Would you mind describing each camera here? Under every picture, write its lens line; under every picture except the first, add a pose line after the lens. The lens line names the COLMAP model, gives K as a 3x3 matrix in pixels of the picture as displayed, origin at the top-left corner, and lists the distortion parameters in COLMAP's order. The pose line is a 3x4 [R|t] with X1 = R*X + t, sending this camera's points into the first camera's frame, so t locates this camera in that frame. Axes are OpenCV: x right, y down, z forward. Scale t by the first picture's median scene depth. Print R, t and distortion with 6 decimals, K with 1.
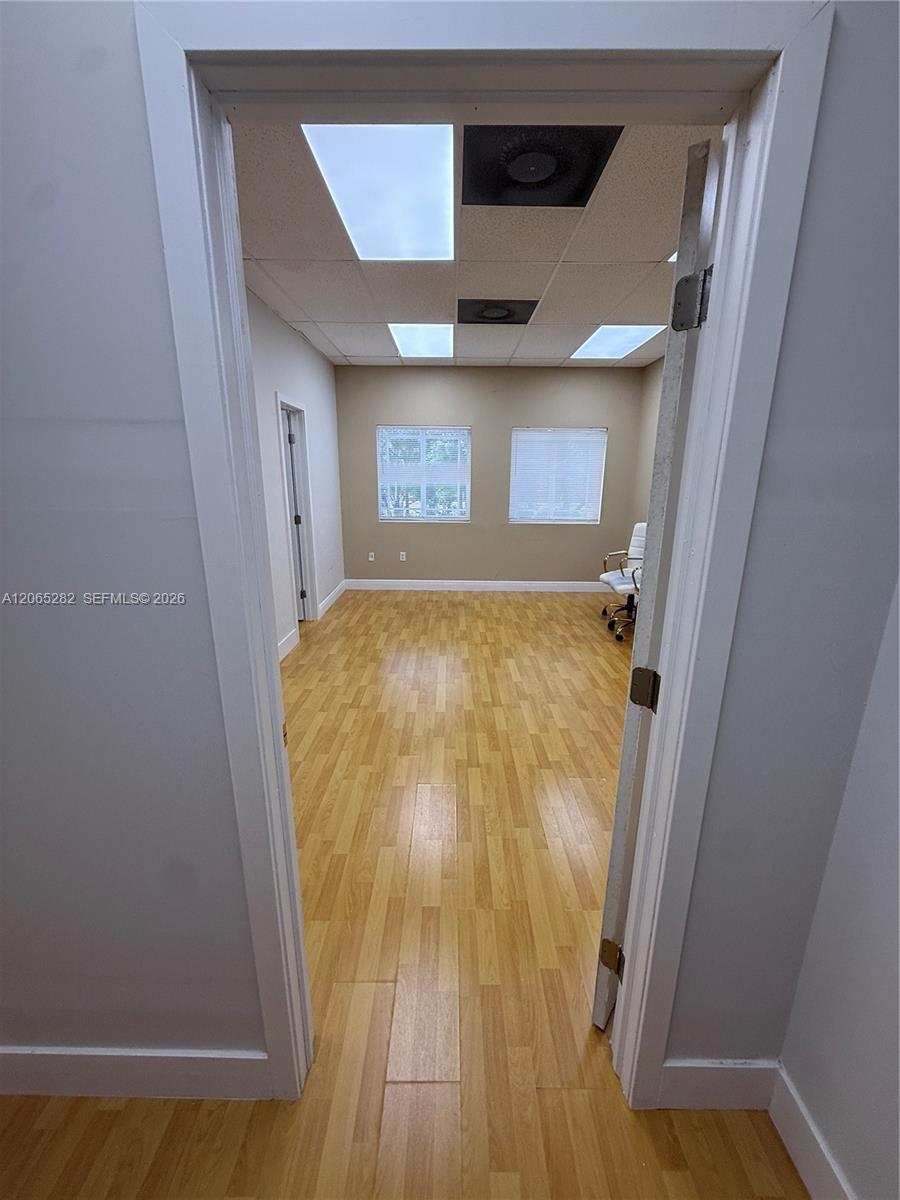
lens RADIAL K [[476.1, 0, 451.7], [0, 476.1, 599.1], [0, 0, 1]] dist [0.000138, -0.000090]
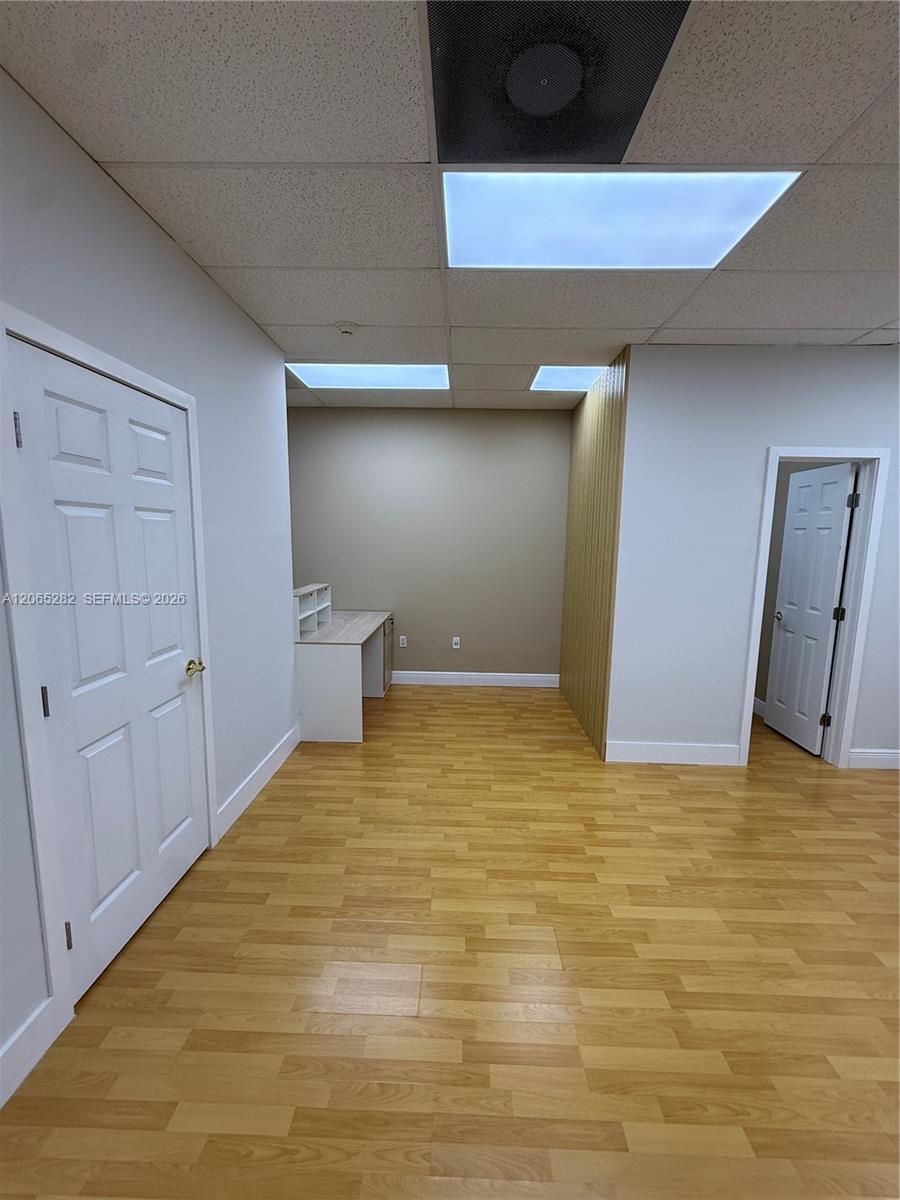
lens RADIAL K [[476.1, 0, 451.7], [0, 476.1, 599.1], [0, 0, 1]] dist [0.000138, -0.000090]
pose [[-0.025201, 0.128252, -0.991421, 0.379548], [-0.269867, 0.954044, 0.130277, -0.127559], [0.962568, 0.270835, 0.010568, 0.454098]]
